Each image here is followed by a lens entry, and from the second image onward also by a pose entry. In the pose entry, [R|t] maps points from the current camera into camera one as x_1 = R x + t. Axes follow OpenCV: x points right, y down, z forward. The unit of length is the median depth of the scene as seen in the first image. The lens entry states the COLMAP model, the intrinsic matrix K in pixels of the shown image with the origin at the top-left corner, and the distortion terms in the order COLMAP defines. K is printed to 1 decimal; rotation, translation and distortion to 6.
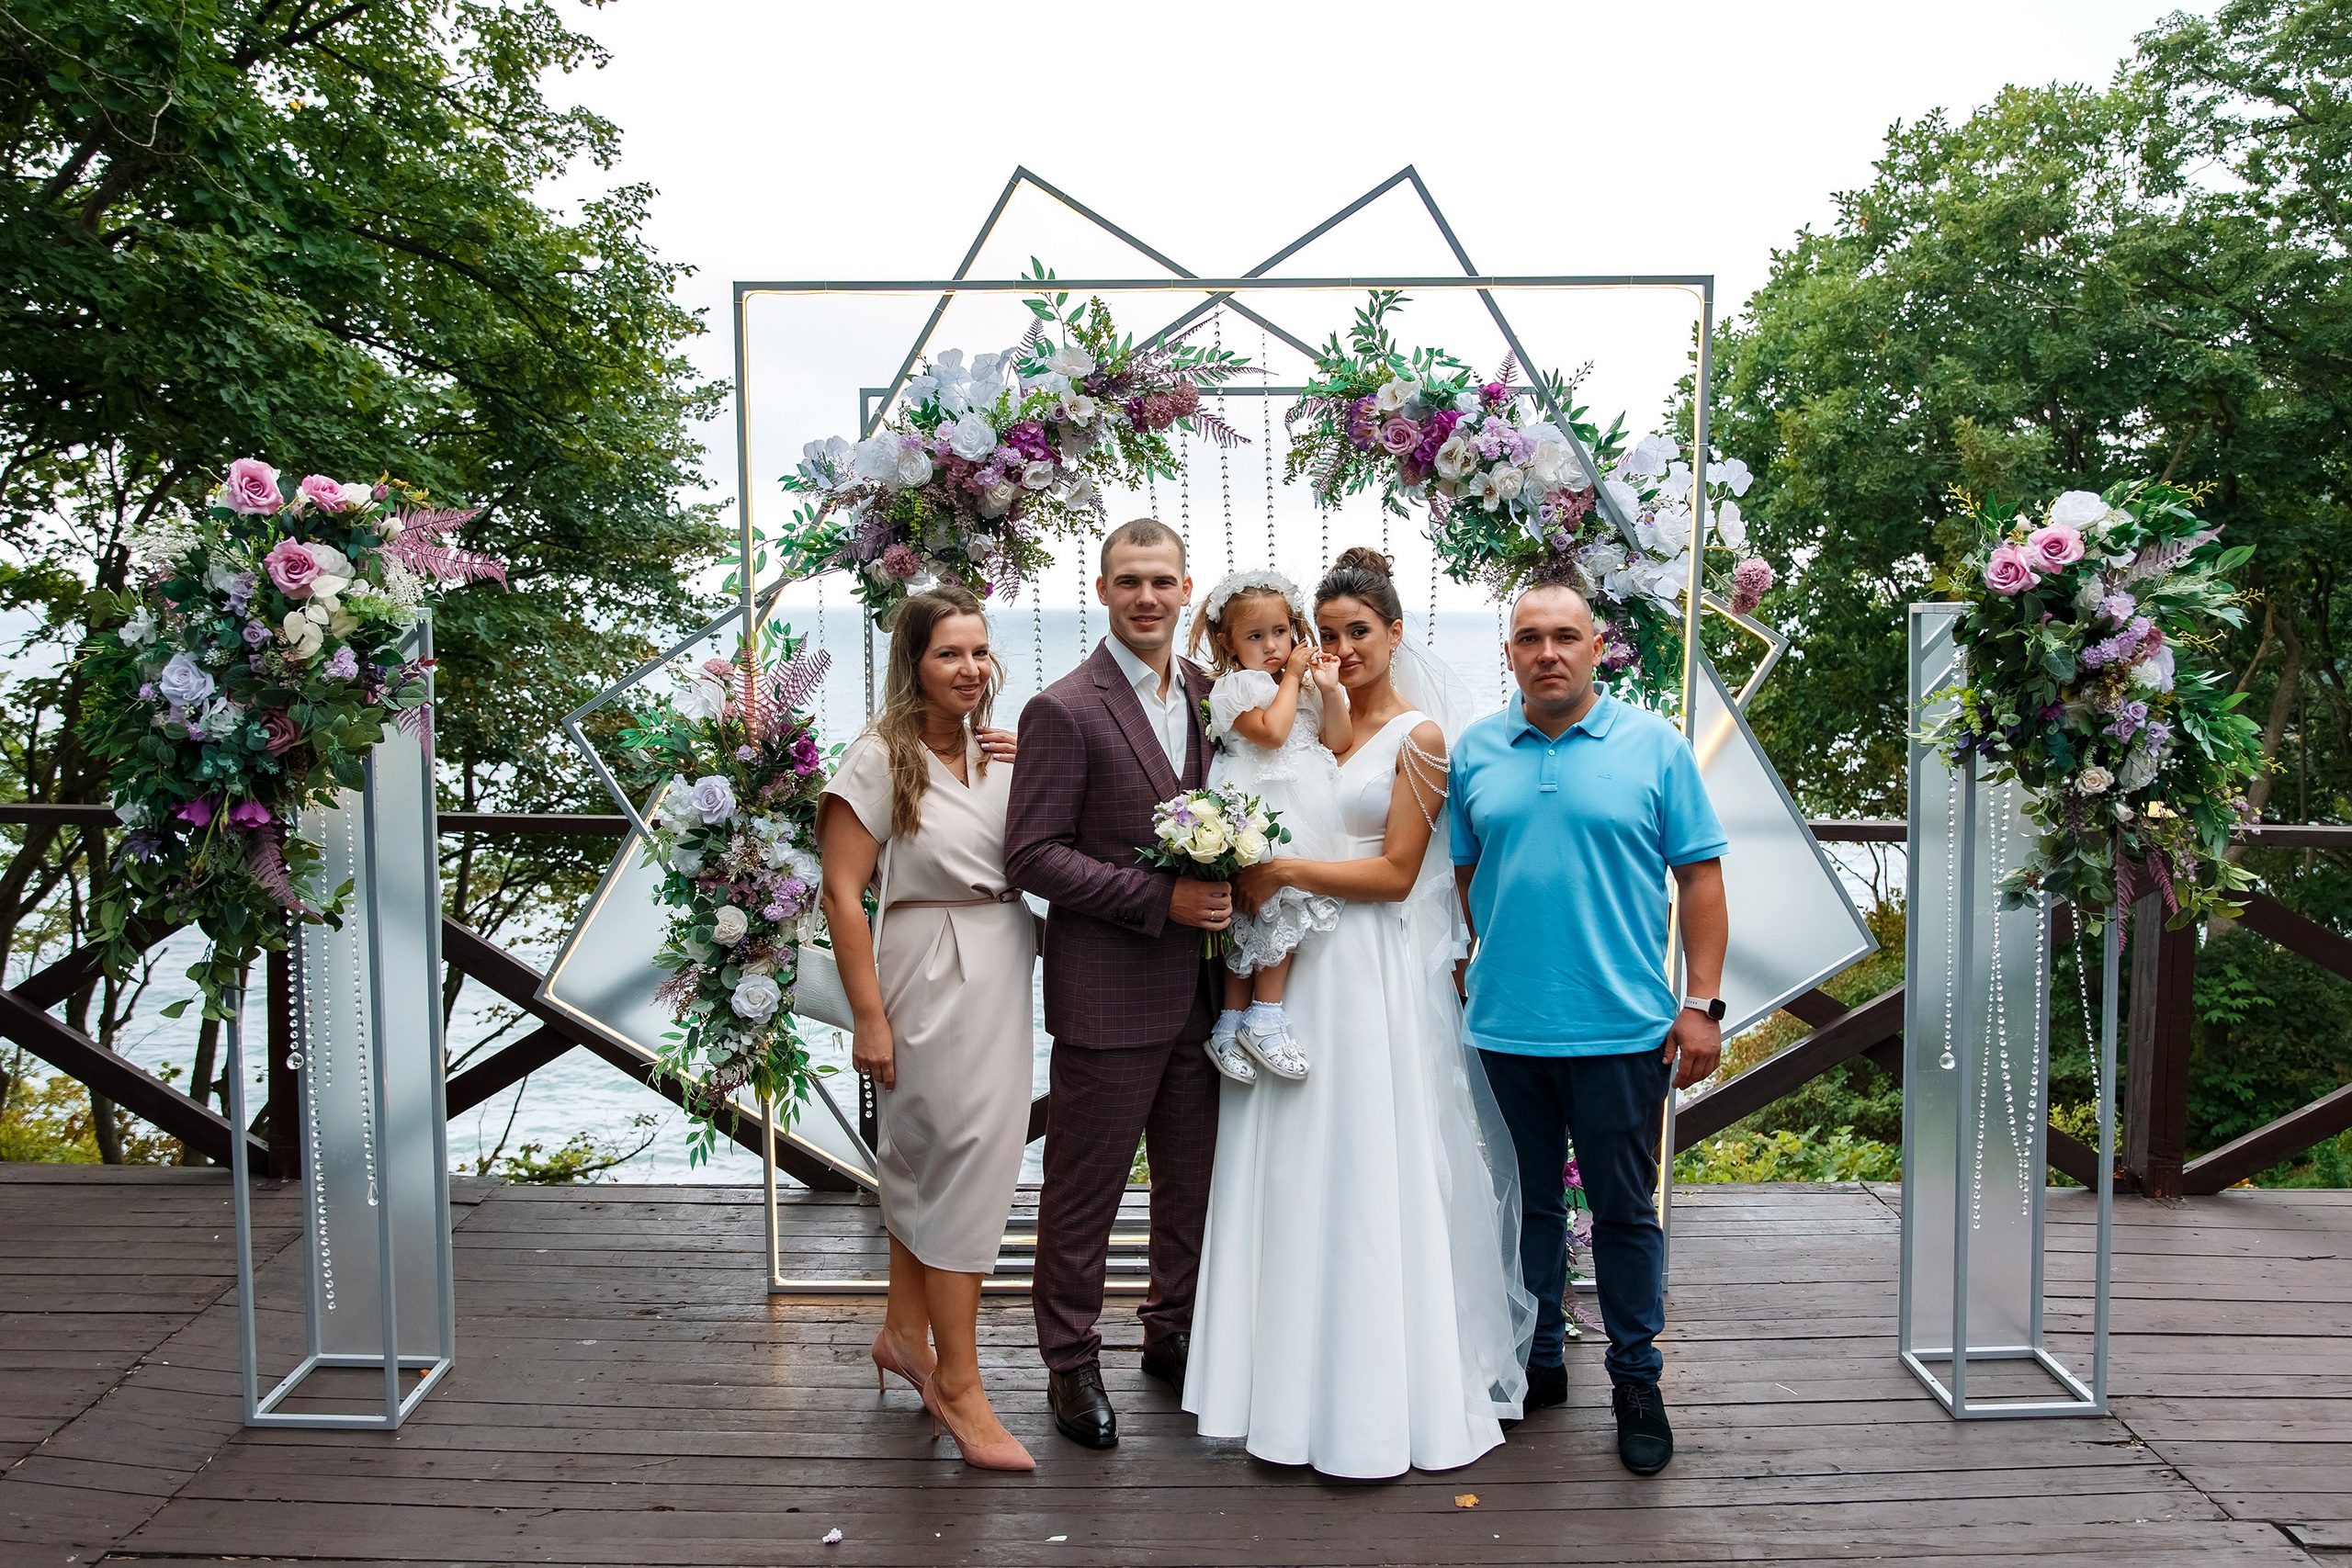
lens RADIAL K [[1868.4, 0, 1171.0], [0, 1868.4, 772.0], [0, 0, 1]] dist [-0.036531, 0.036782]
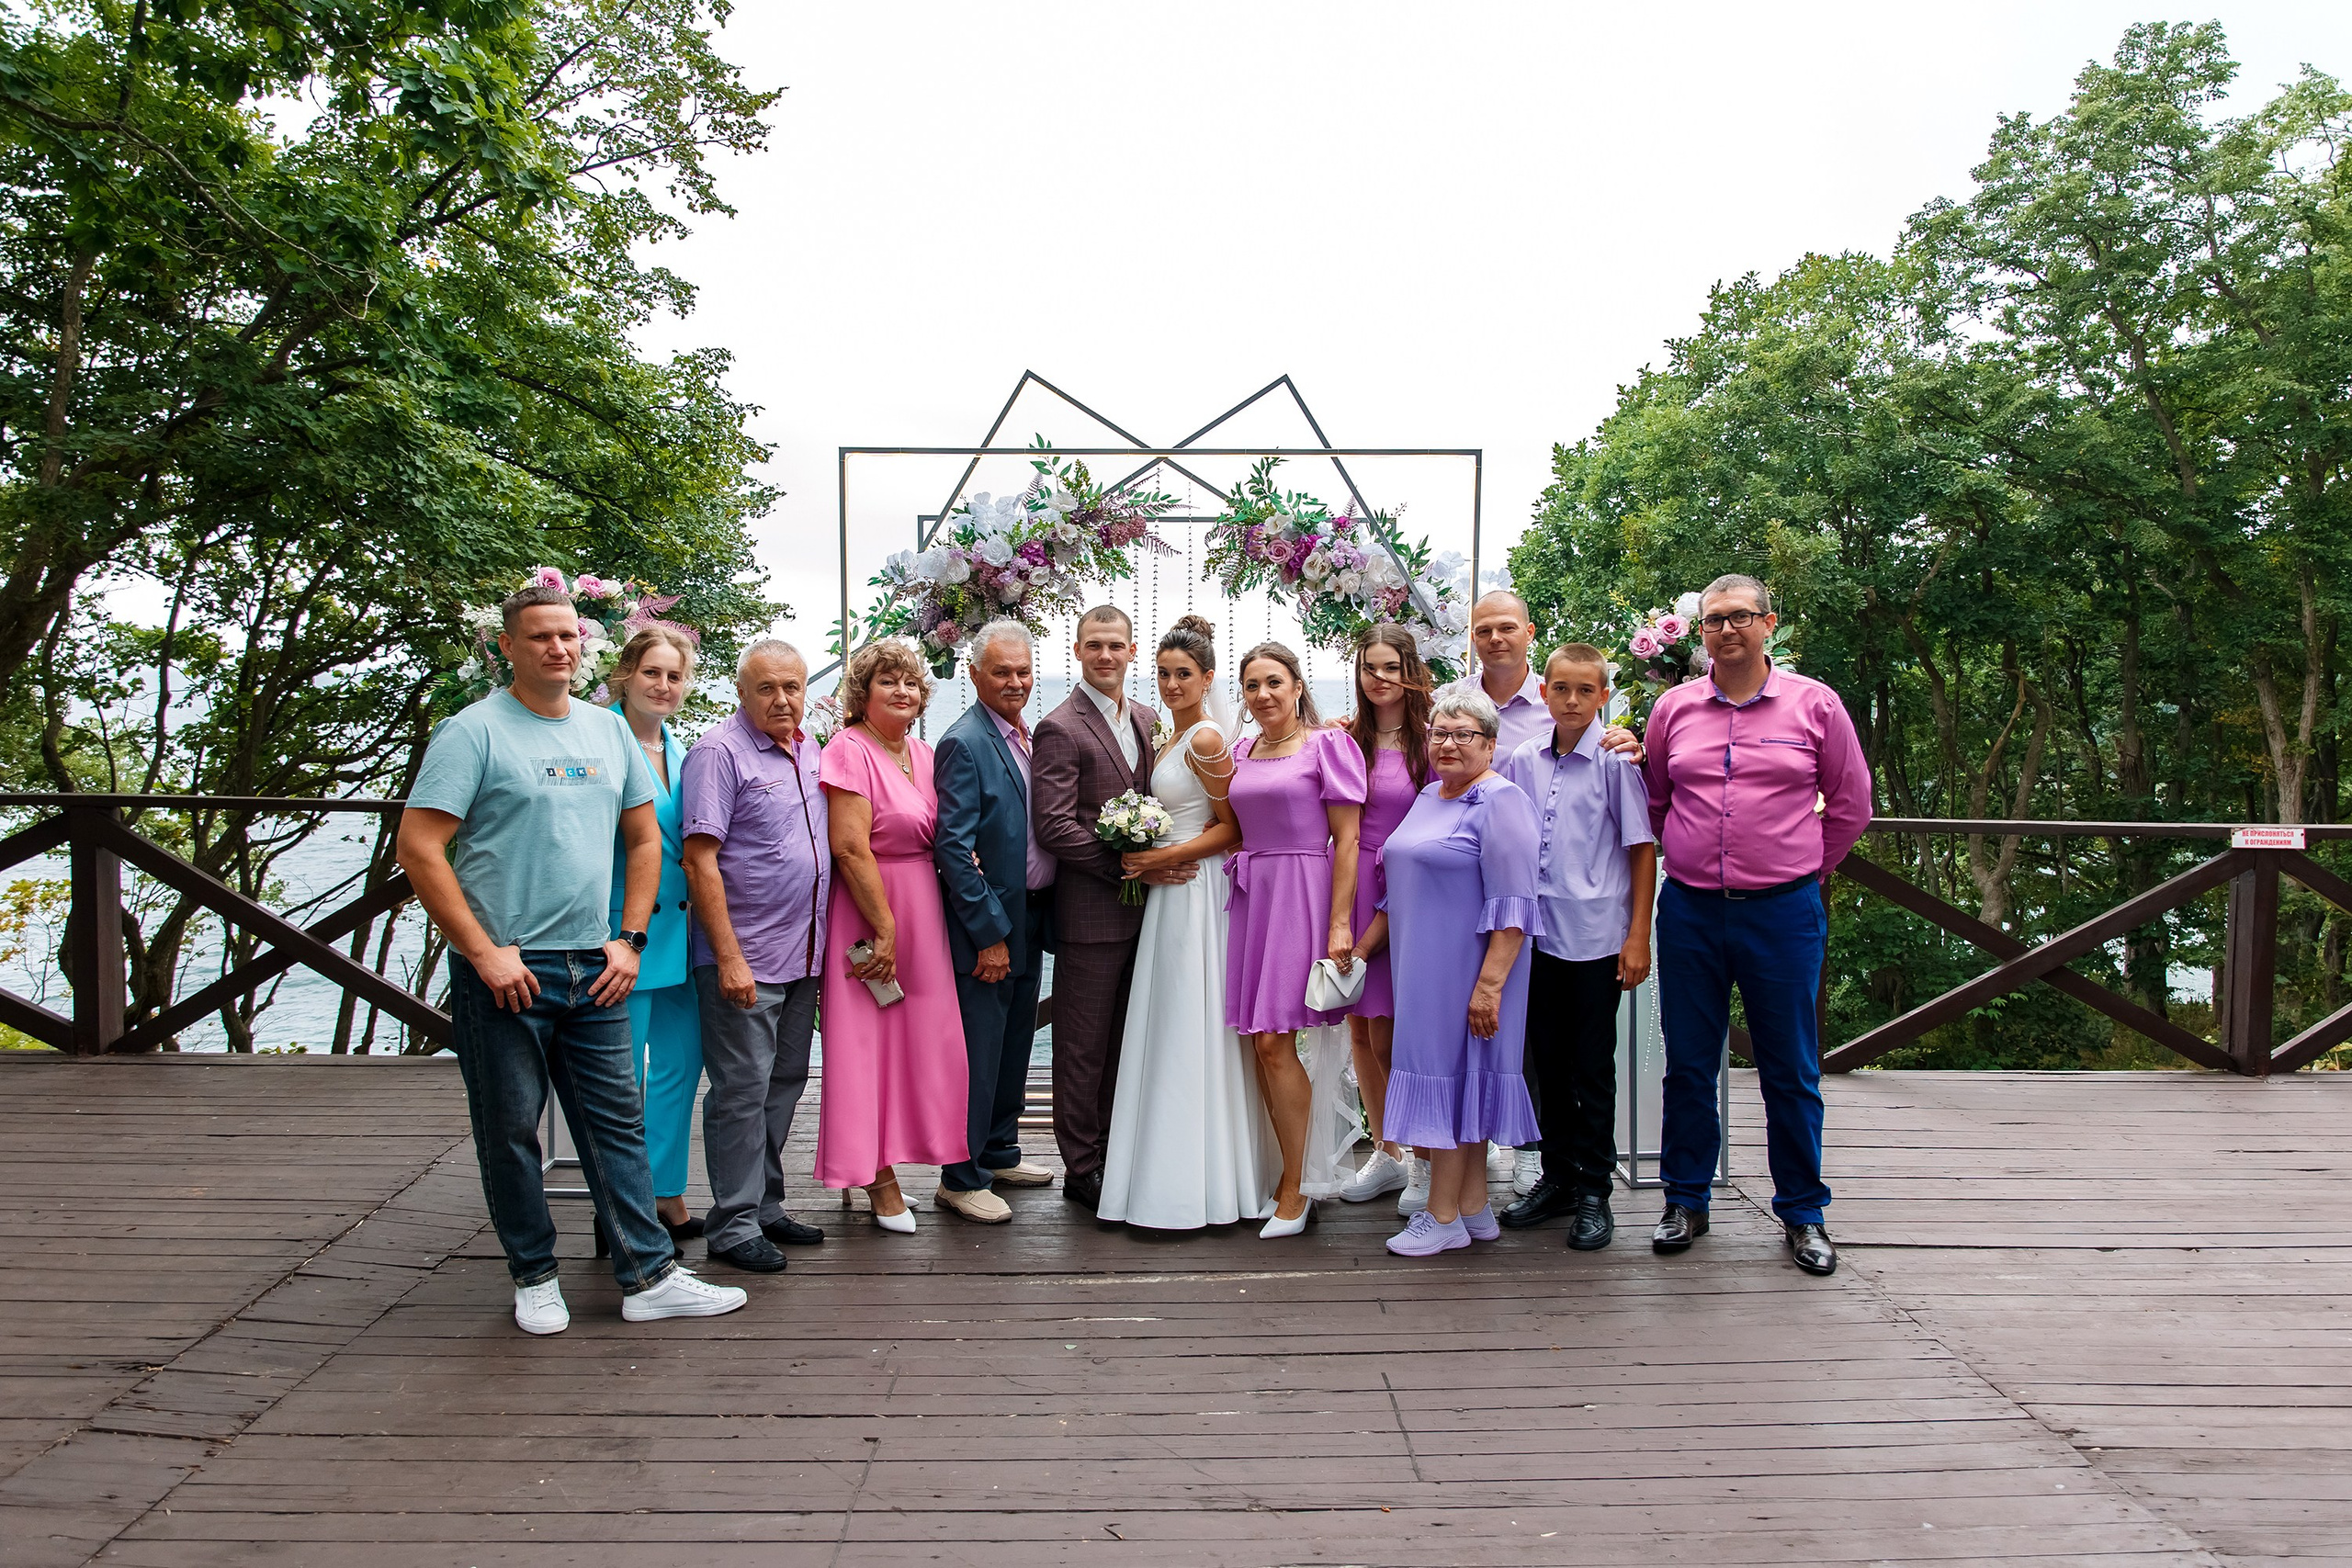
lens RADIAL K [[1645.6, 0, 1177.3], [0, 1645.6, 787.5], [0, 0, 1]] dist [-0.000536, -0.001208]
pose [[0.999539, 0.003832, 0.030119, 0.000802], [-0.003204, 0.999777, -0.020883, 0.039509], [-0.030192, 0.020777, 0.999328, -0.328148]]
